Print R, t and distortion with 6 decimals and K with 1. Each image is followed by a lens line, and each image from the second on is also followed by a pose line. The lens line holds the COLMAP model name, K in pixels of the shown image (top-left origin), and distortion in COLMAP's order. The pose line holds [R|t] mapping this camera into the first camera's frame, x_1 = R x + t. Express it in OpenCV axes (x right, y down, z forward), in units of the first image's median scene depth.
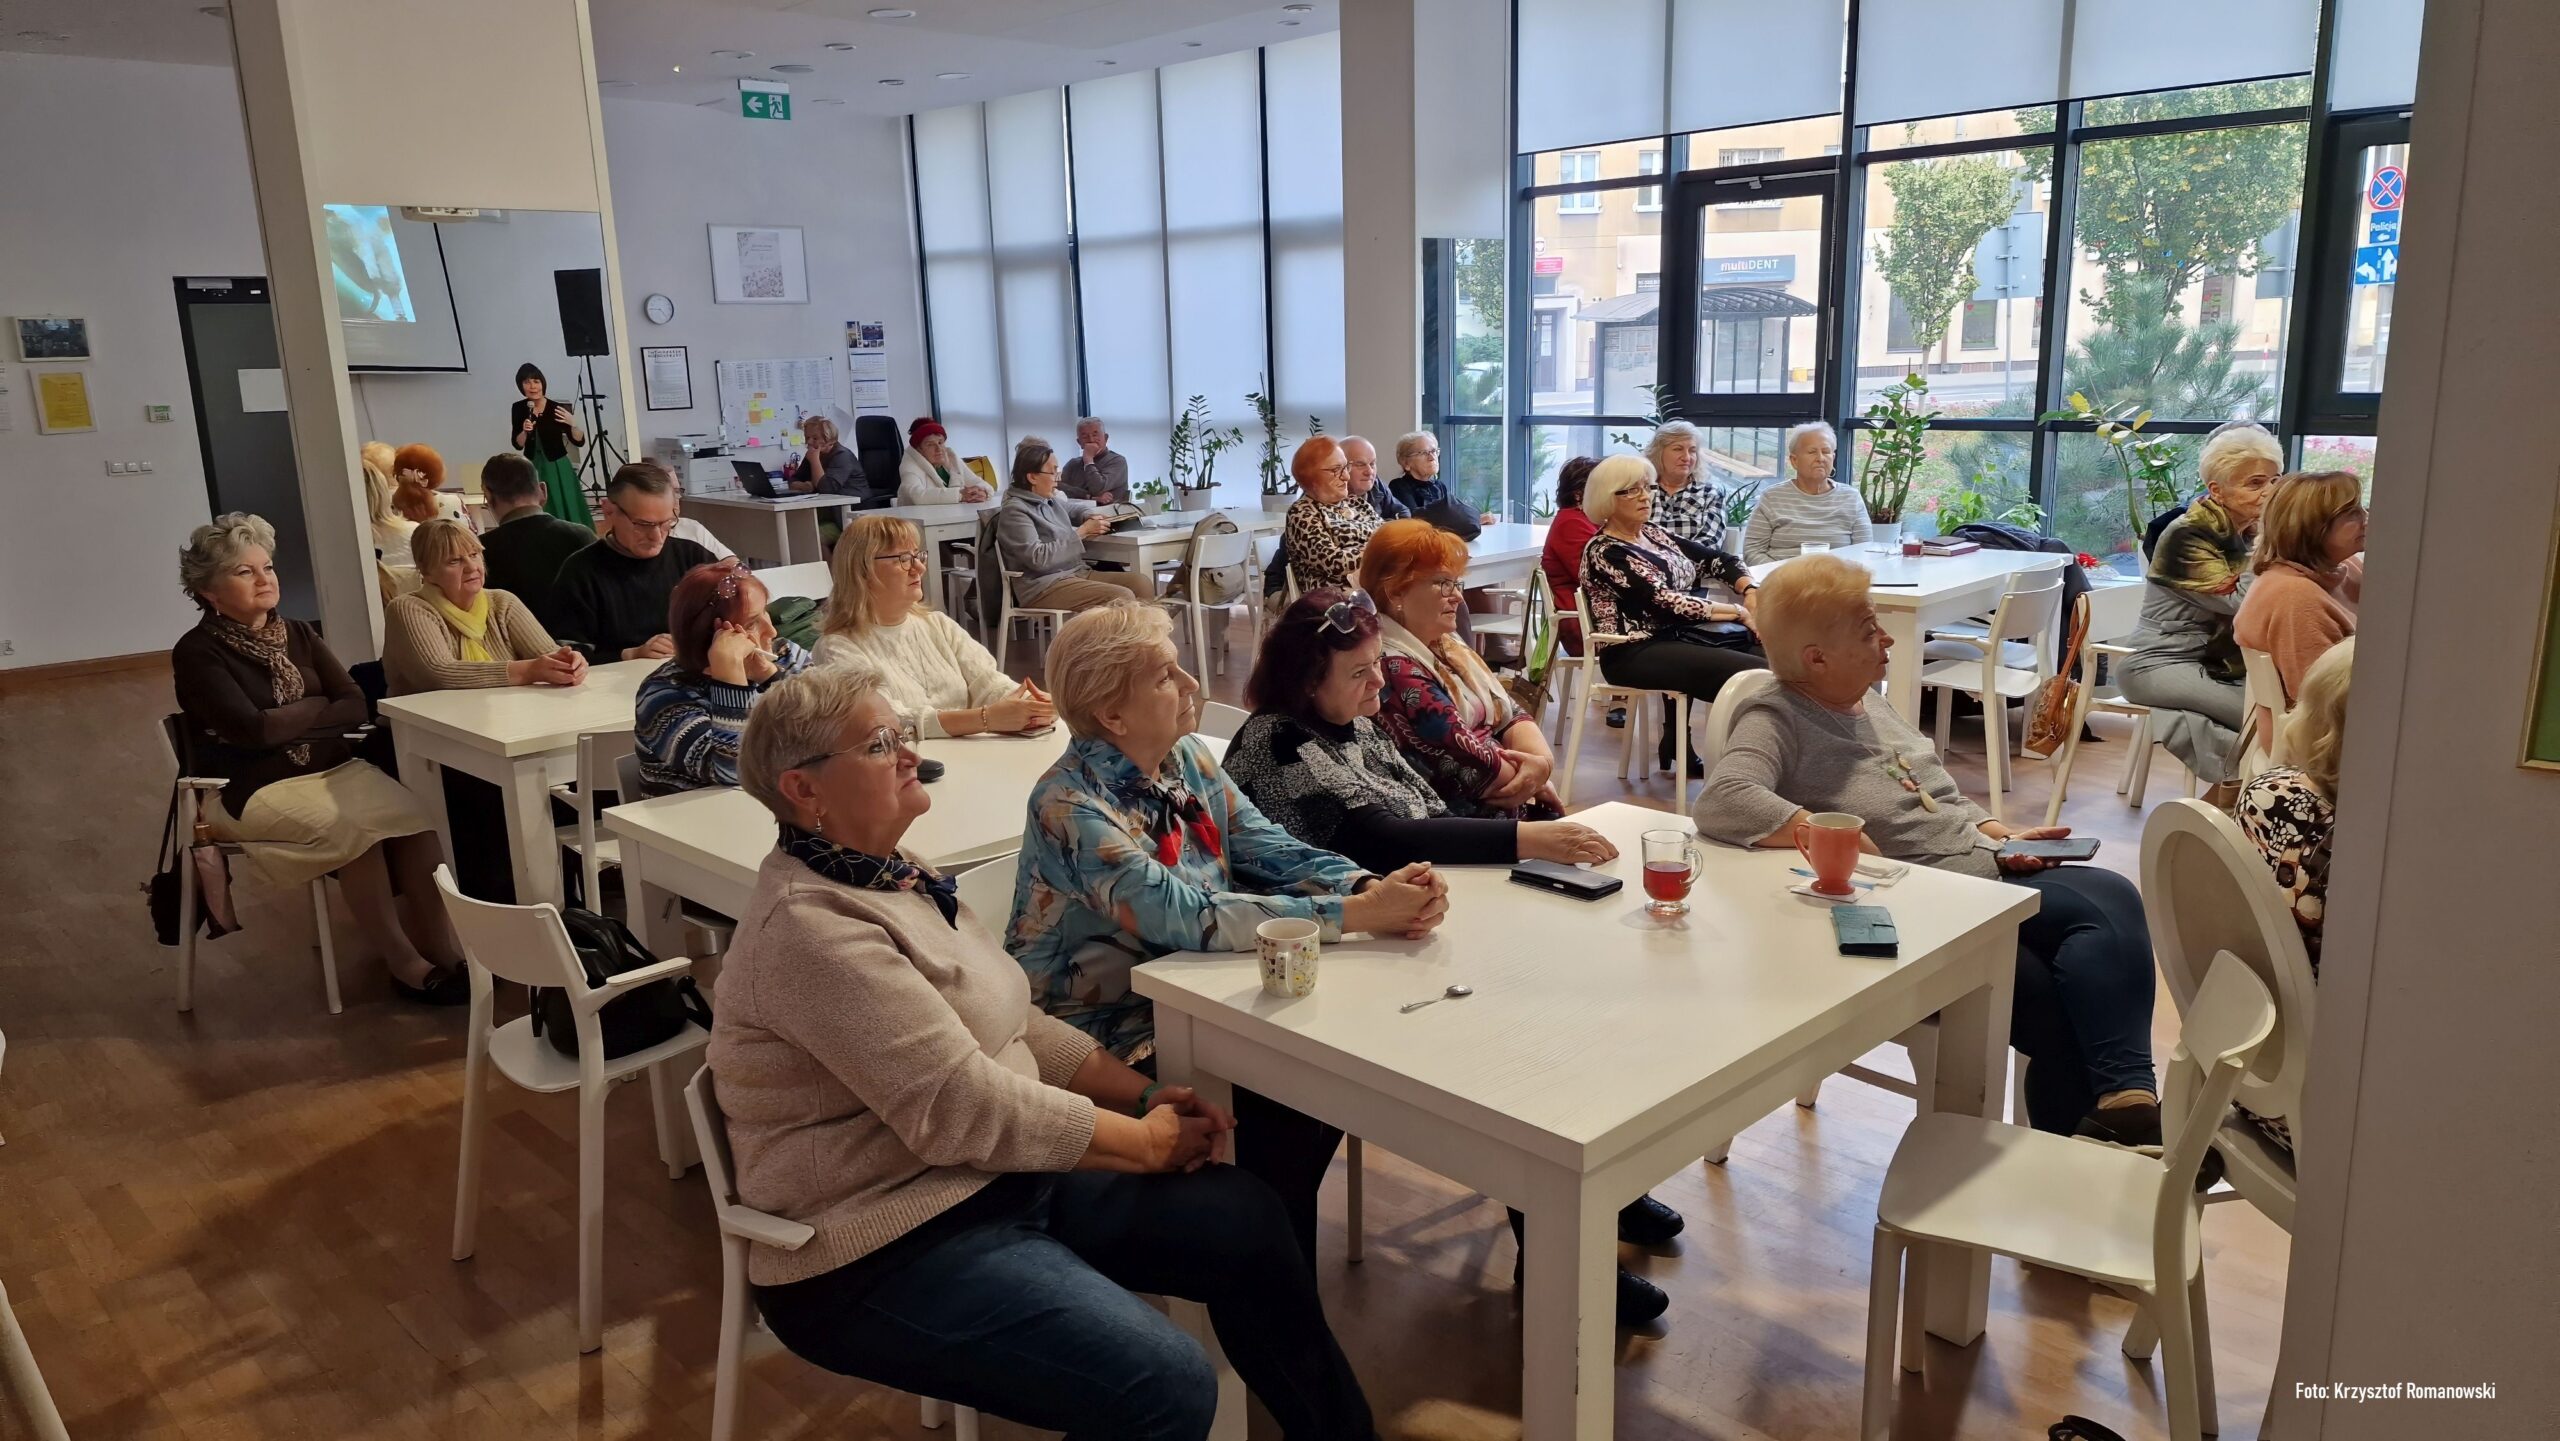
lens RADIAL K [[1718.6, 0, 1299.0], [0, 1718.6, 705.4], [0, 0, 1]] dist [0.081295, -0.073044]
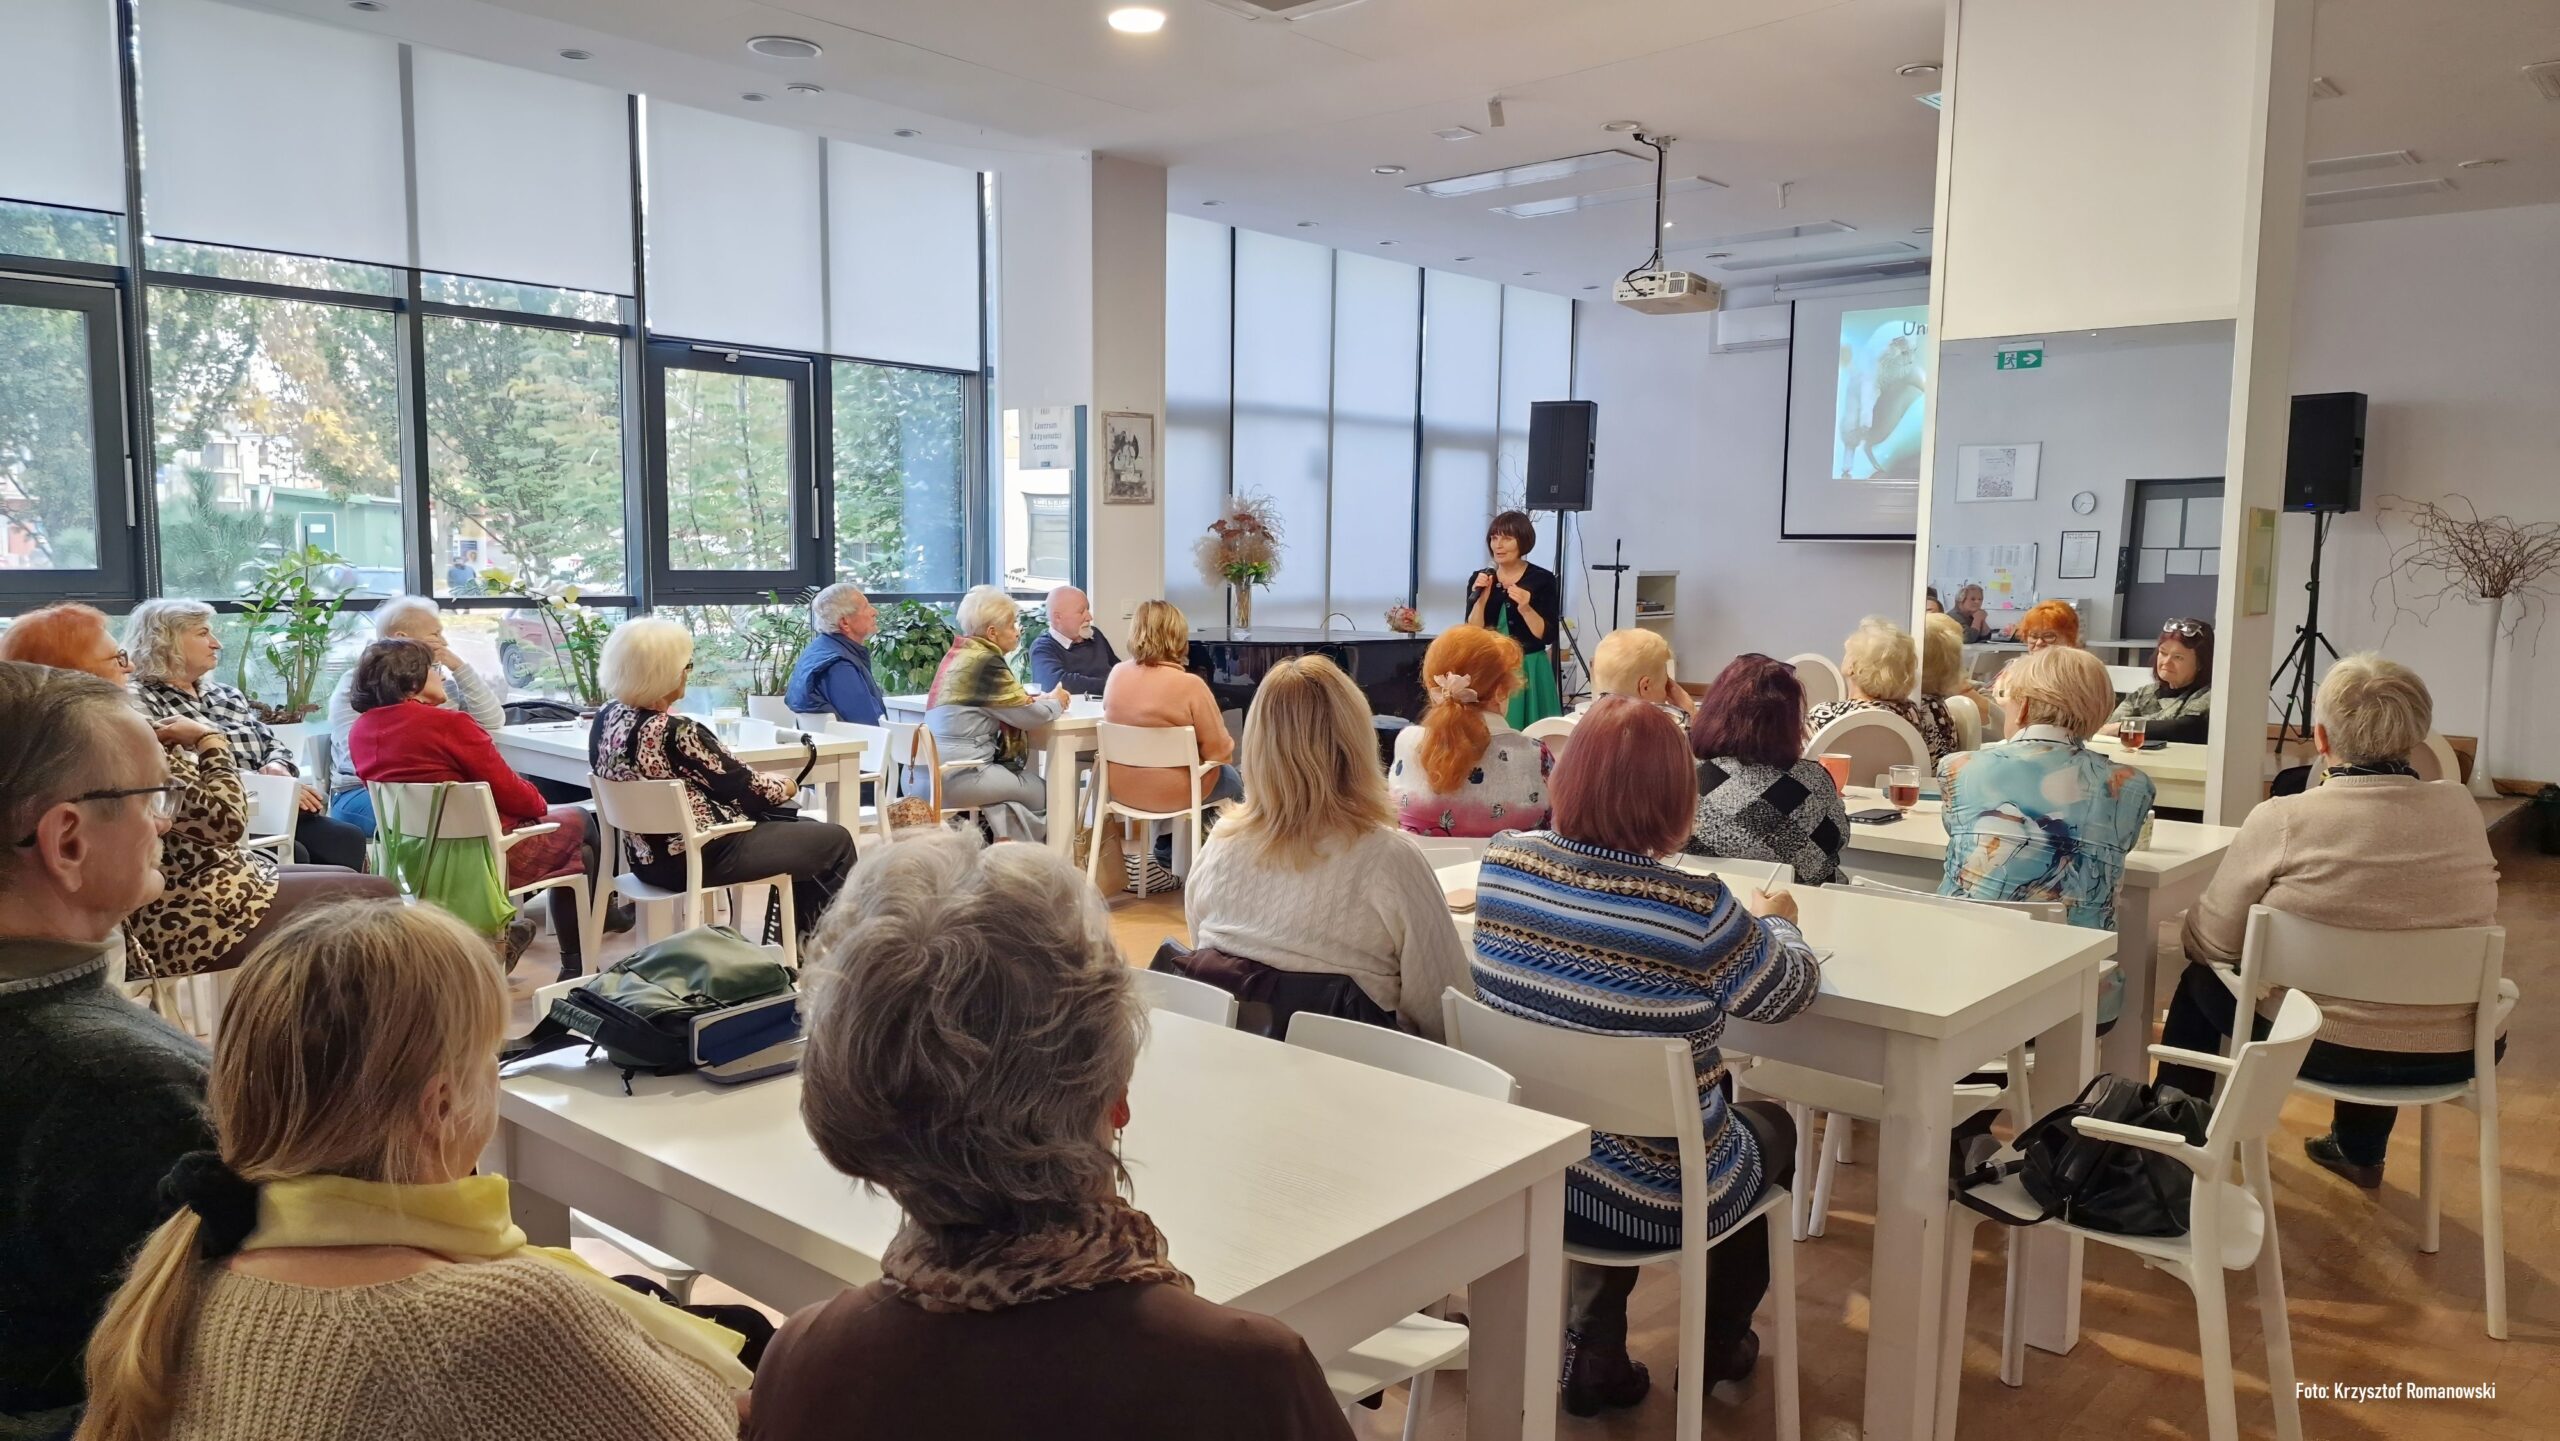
lens RADIAL K [[1718.6, 0, 1263.5], [0, 1718.6, 720.5], [0, 0, 1]] dist [0.081295, -0.073044]
pose [[-0.053029, -0.074336, 0.995822, -0.411100], [0.197420, 0.976763, 0.083426, -0.065071], [-0.978884, 0.201020, -0.037121, 0.452117]]
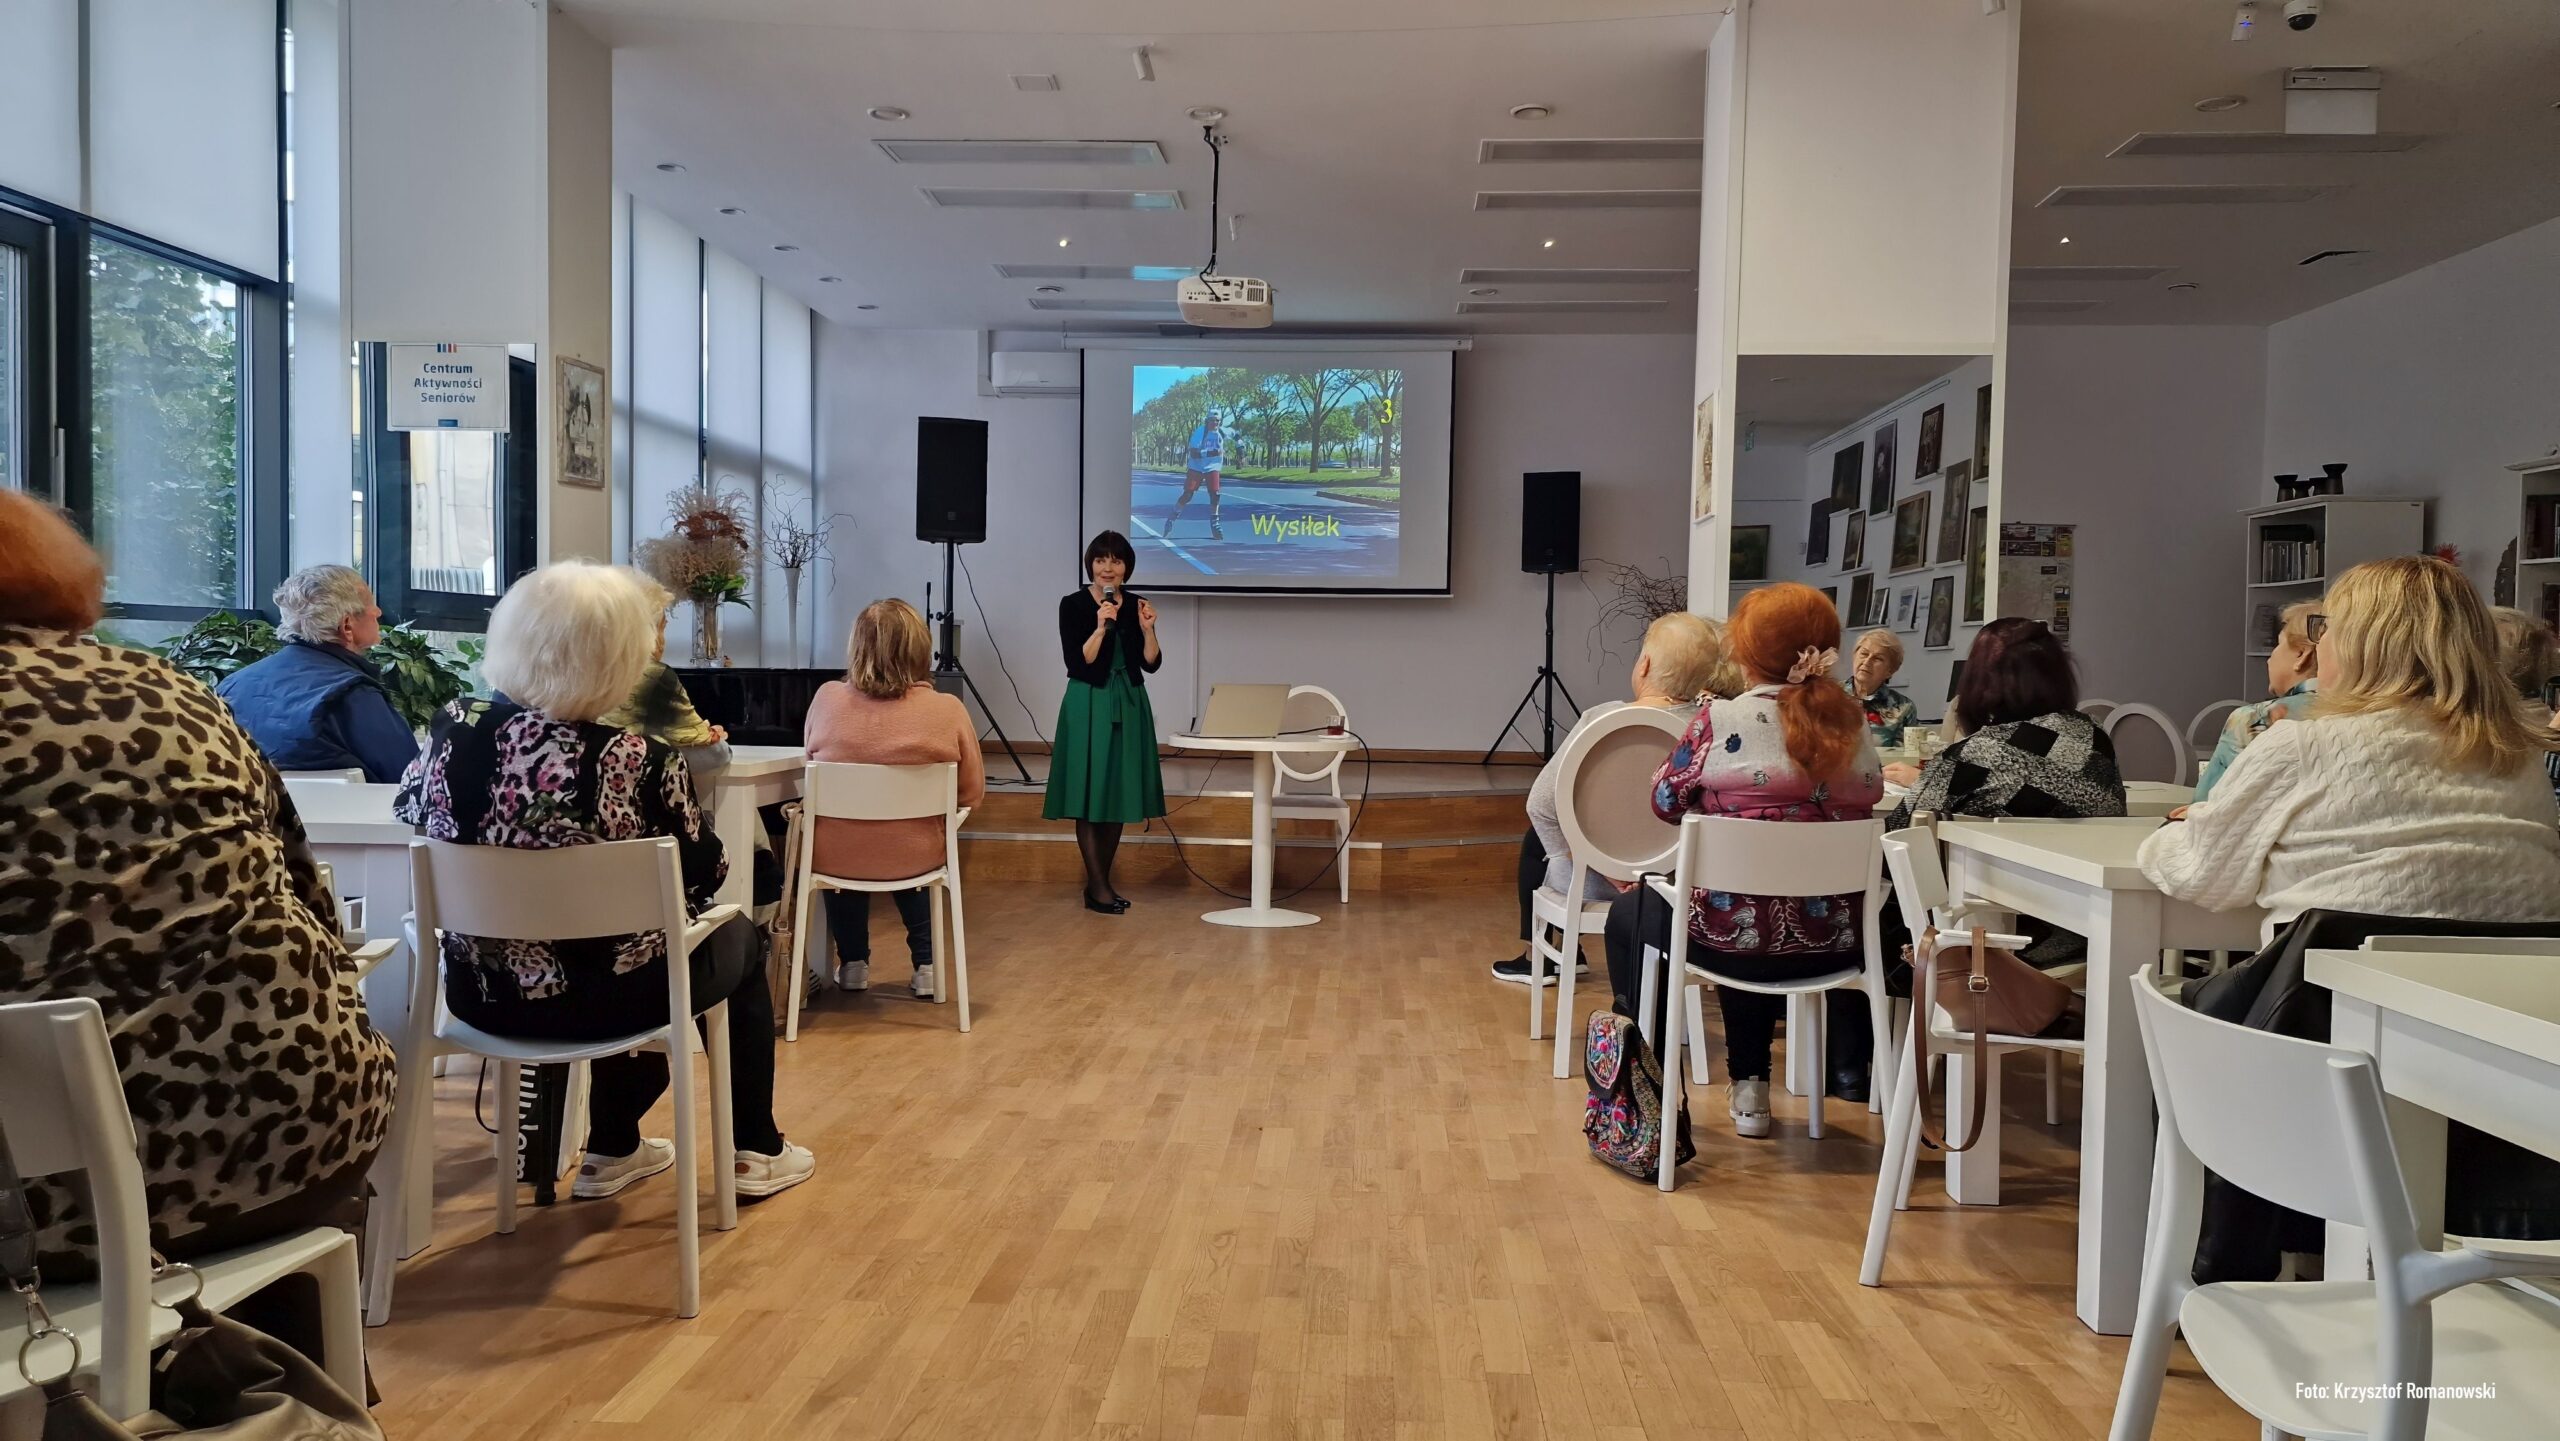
lens RADIAL K [[1718.6, 0, 1300.3], [0, 1718.6, 720.7], [0, 0, 1]] dist [0.081295, -0.073044]
pose [[-0.682779, -0.008716, 0.730573, -0.188366], [0.153069, 0.976032, 0.154700, -0.087199], [-0.714411, 0.217454, -0.665080, 0.714890]]
